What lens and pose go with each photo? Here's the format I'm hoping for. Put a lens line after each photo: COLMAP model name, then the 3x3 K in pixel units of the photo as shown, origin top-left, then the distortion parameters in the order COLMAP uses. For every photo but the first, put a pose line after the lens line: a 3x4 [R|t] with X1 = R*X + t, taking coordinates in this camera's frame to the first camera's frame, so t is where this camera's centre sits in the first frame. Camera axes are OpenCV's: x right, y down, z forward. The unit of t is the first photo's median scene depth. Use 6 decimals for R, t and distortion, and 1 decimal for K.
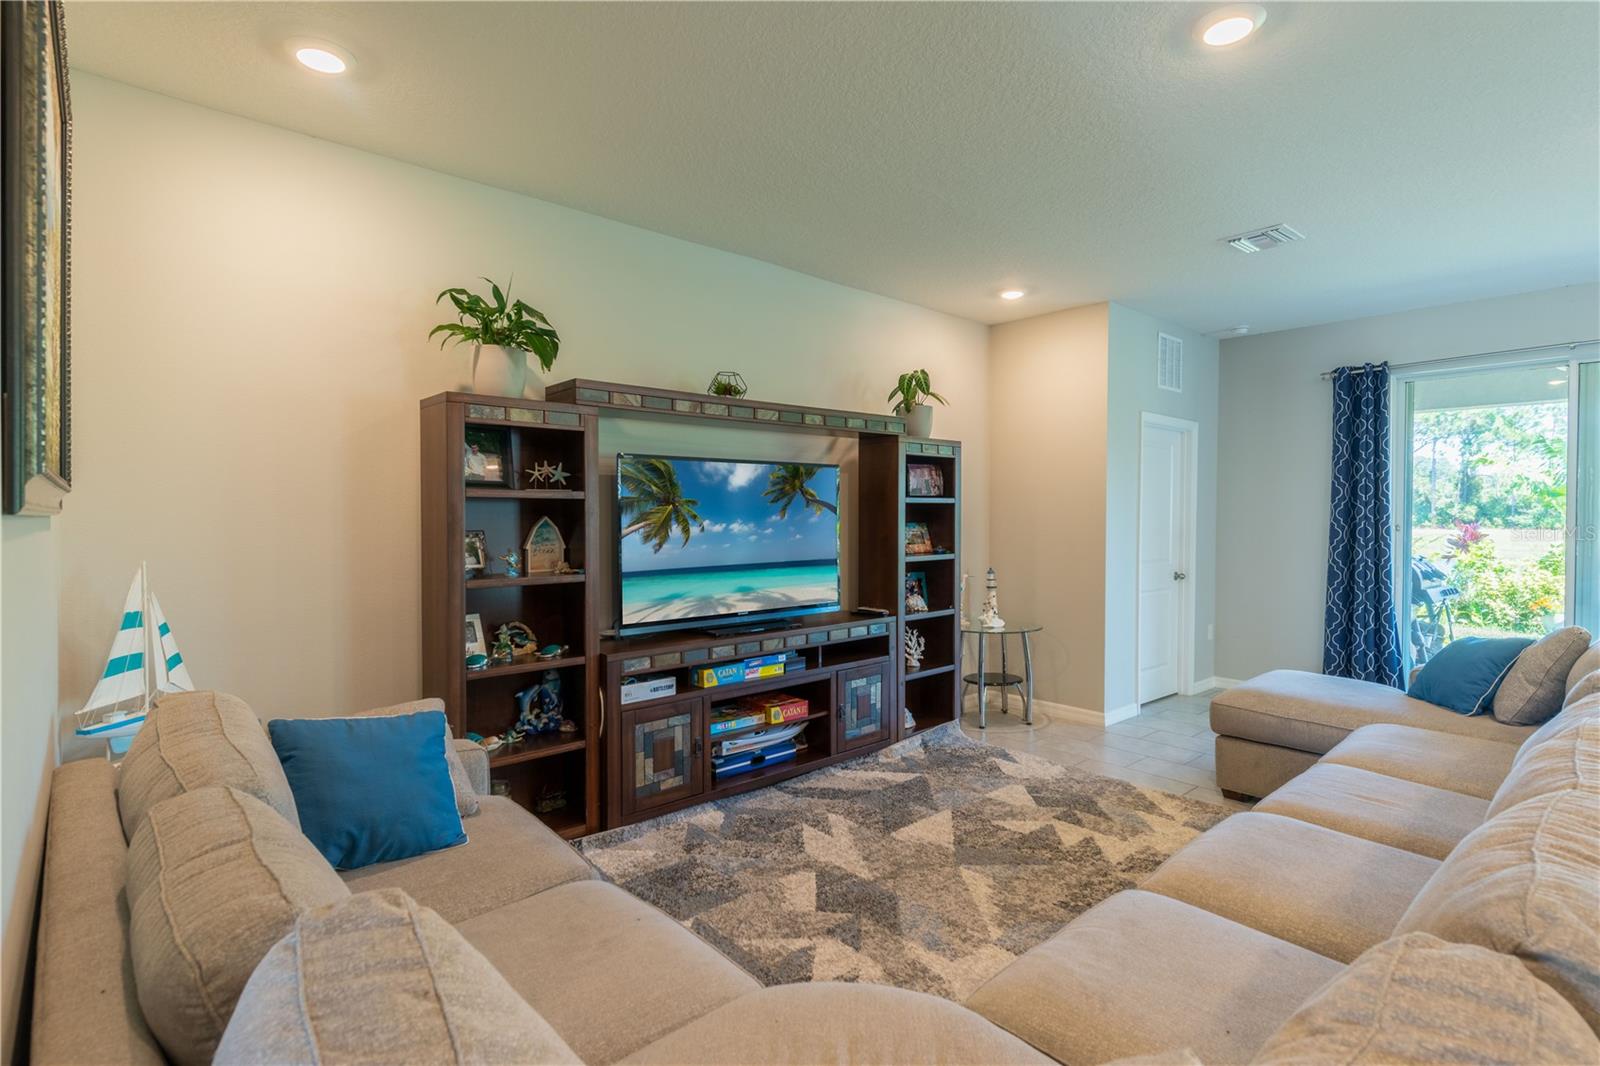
lens RADIAL K [[805.1, 0, 804.8], [0, 805.1, 528.2], [0, 0, 1]] dist [0.018883, -0.008508]
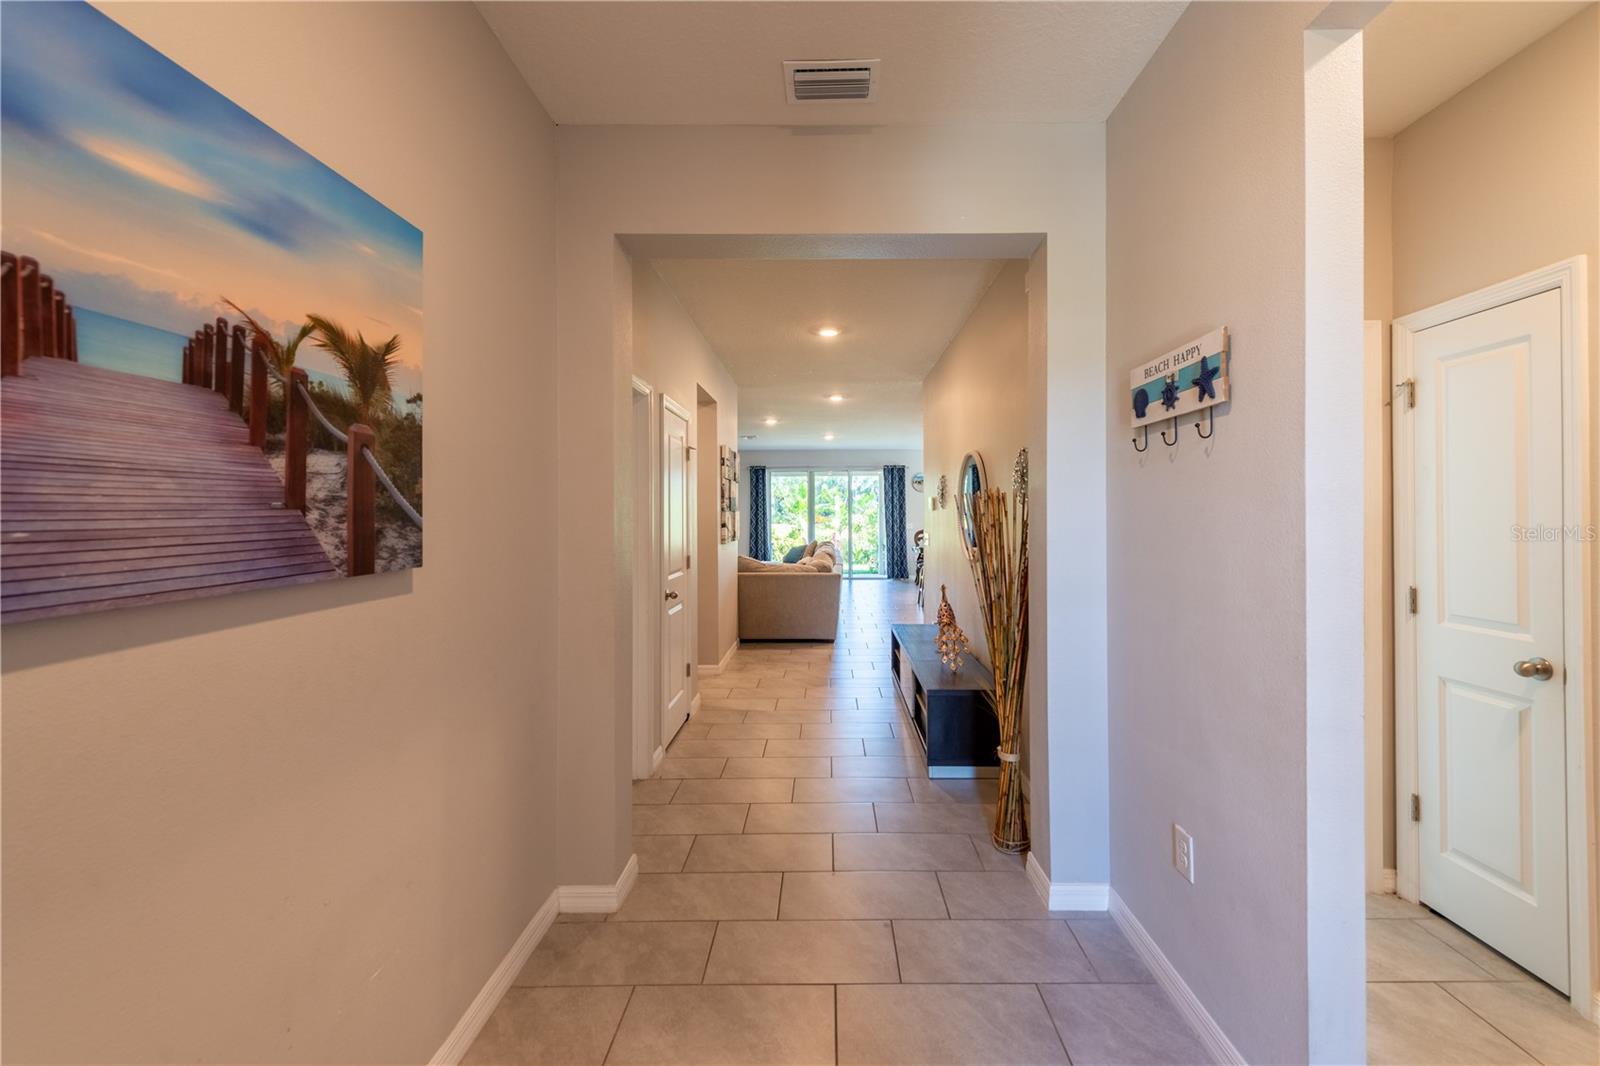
lens RADIAL K [[629.0, 0, 814.0], [0, 629.0, 510.8], [0, 0, 1]] dist [-0.000017, 0.000000]
pose [[0.692138, 0.003759, 0.721755, -0.895883], [0.015629, 0.999674, -0.020194, 0.017705], [-0.721595, 0.025258, 0.691854, -0.801410]]
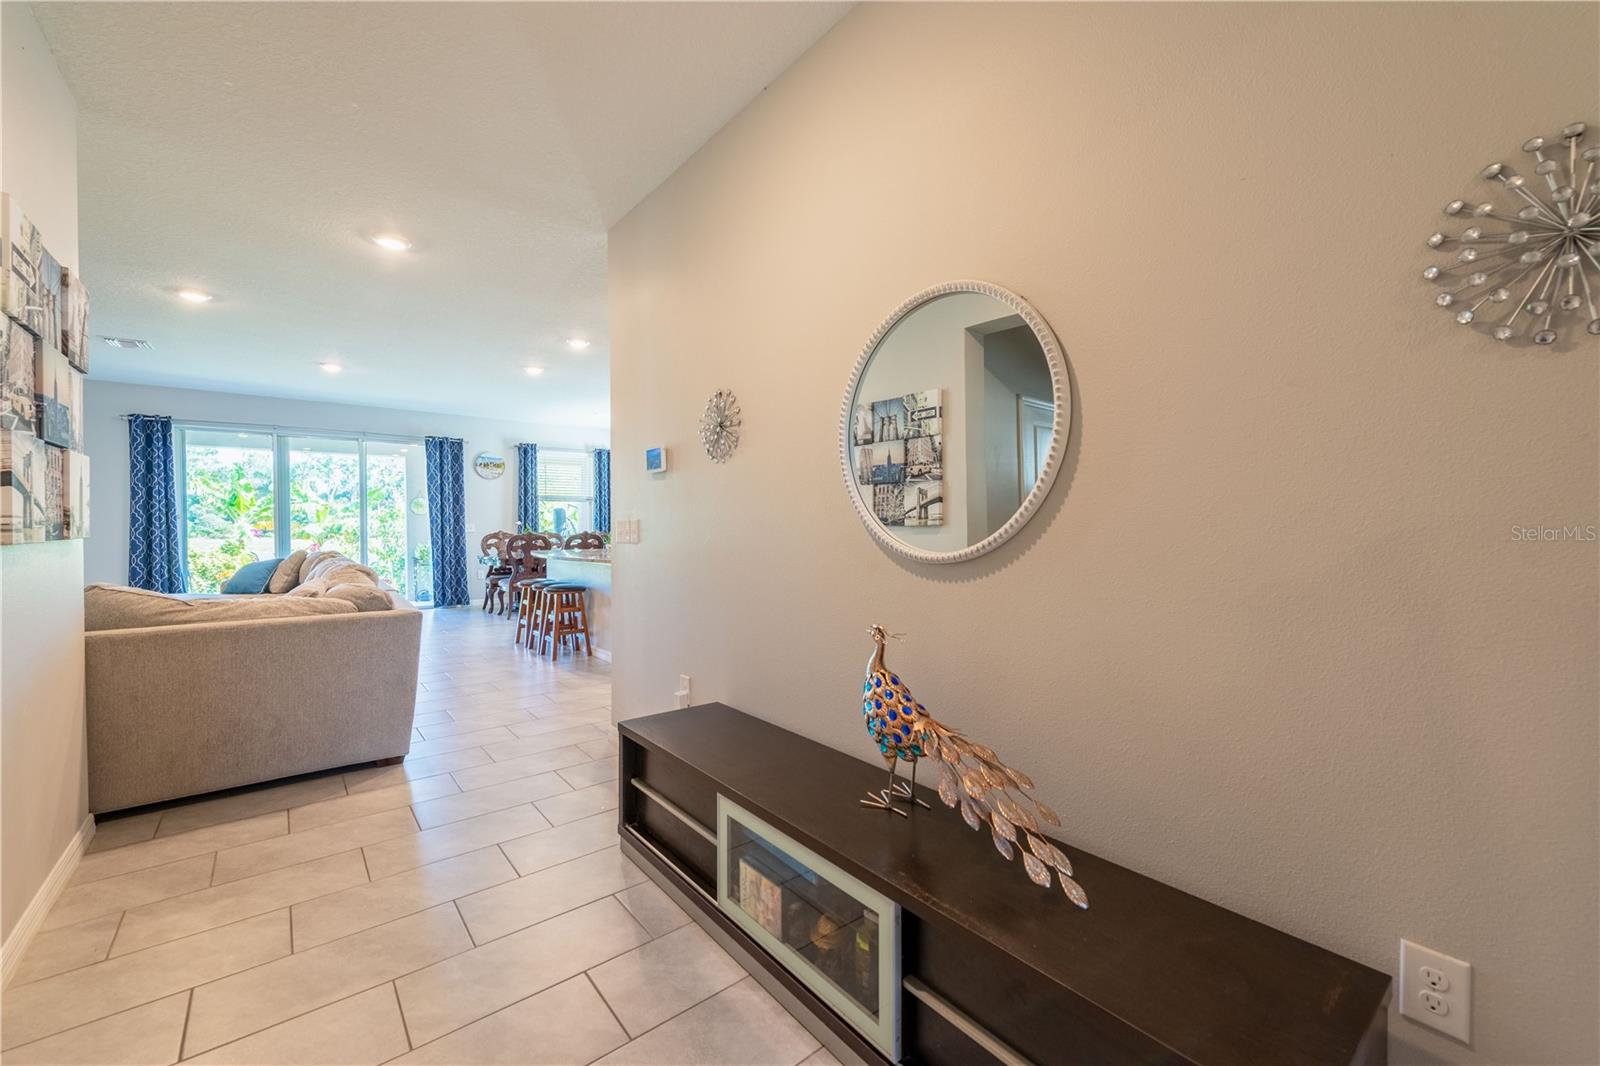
lens RADIAL K [[646.4, 0, 824.3], [0, 646.4, 531.3], [0, 0, 1]] dist [0.003629, -0.001432]
pose [[0.044984, -0.009884, 0.998939, -0.552442], [0.021241, 0.999734, 0.008935, 0.046976], [-0.998762, 0.020817, 0.045182, -0.393809]]
